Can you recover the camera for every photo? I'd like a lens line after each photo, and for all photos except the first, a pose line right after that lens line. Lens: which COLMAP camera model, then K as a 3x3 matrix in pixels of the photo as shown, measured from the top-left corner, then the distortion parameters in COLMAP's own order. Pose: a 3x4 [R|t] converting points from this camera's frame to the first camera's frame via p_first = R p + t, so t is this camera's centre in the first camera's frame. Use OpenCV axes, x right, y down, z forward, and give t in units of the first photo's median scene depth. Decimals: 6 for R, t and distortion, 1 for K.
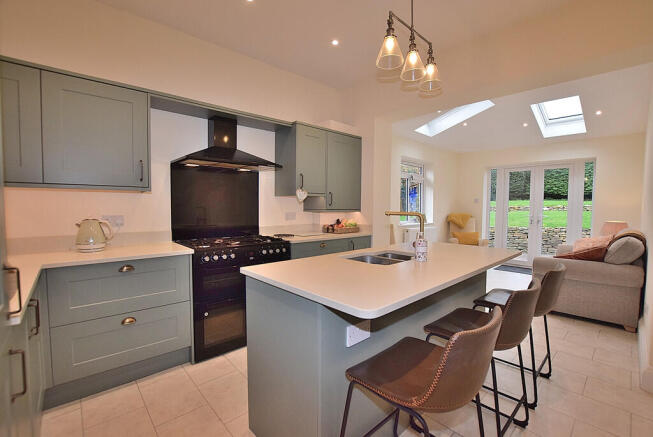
lens RADIAL K [[290.4, 0, 326.5], [0, 290.4, 218.5], [0, 0, 1]] dist [-0.000102, -0.000010]
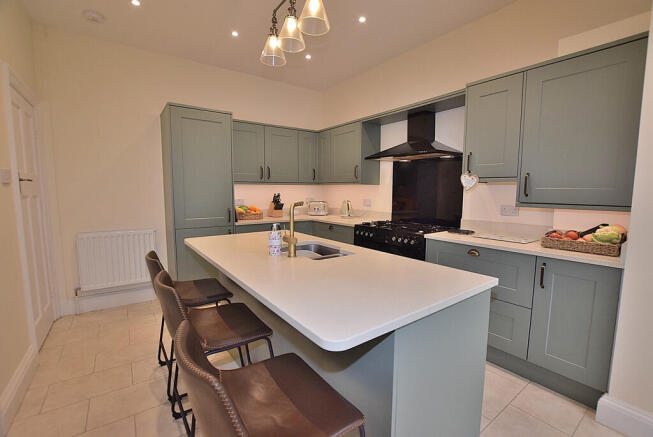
lens RADIAL K [[290.4, 0, 326.5], [0, 290.4, 218.5], [0, 0, 1]] dist [-0.000102, -0.000010]
pose [[-0.101941, 0.091753, -0.990550, 0.854453], [-0.049863, 0.994014, 0.097206, -0.048109], [0.993540, 0.059301, -0.096756, 0.862769]]
